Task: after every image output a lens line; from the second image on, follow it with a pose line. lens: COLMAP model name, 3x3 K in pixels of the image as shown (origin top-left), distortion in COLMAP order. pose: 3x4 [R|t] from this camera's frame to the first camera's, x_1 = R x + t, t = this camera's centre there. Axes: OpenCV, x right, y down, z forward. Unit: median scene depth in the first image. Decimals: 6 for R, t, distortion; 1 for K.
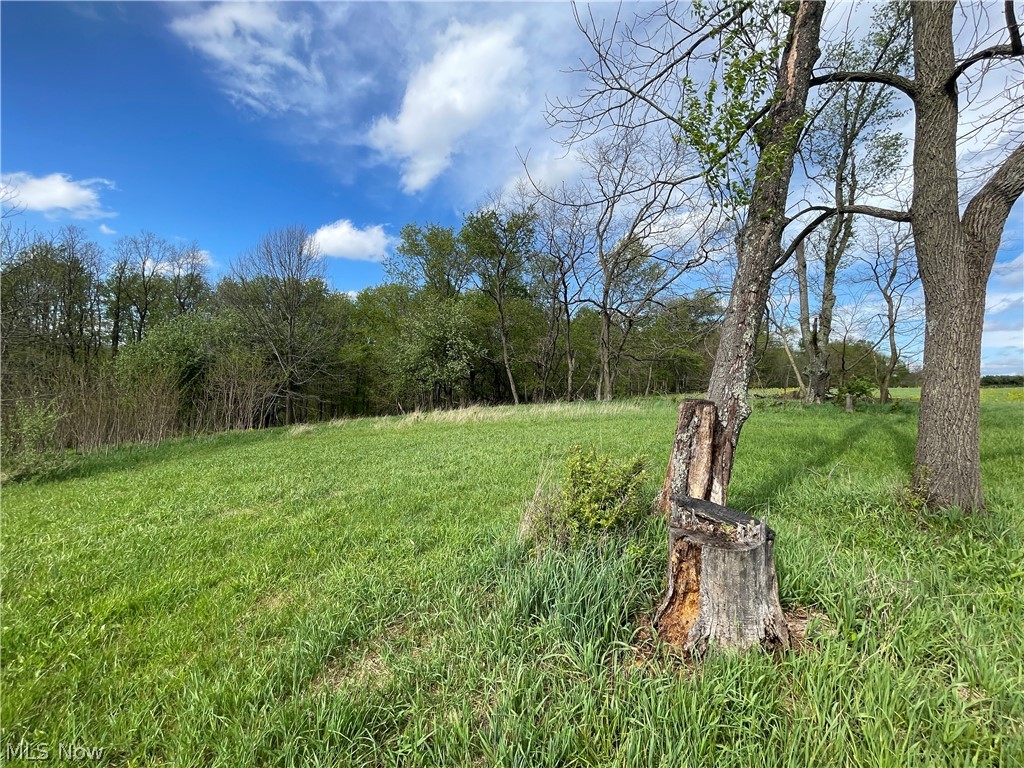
lens RADIAL K [[413.6, 0, 507.4], [0, 413.6, 382.1], [0, 0, 1]] dist [0.000865, -0.000416]
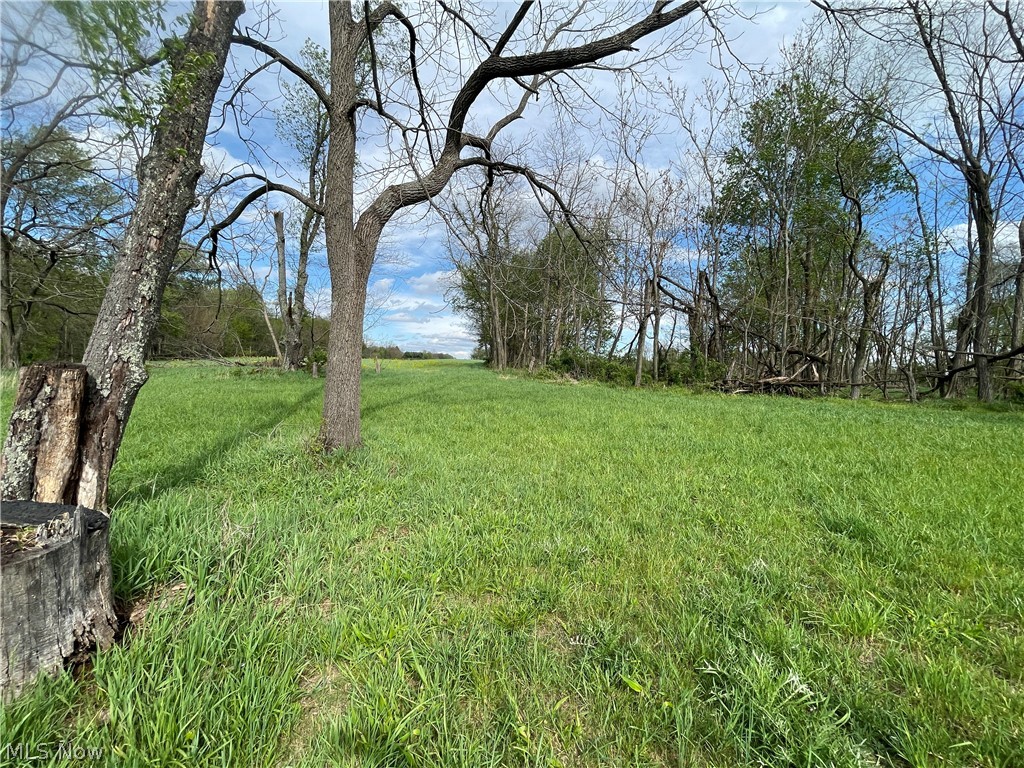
lens RADIAL K [[413.6, 0, 504.8], [0, 413.6, 380.9], [0, 0, 1]] dist [0.000865, -0.000416]
pose [[0.466442, -0.029143, 0.884072, 0.161986], [-0.035227, 0.998052, 0.051487, 0.008254], [-0.883850, -0.055159, 0.464507, -0.046891]]
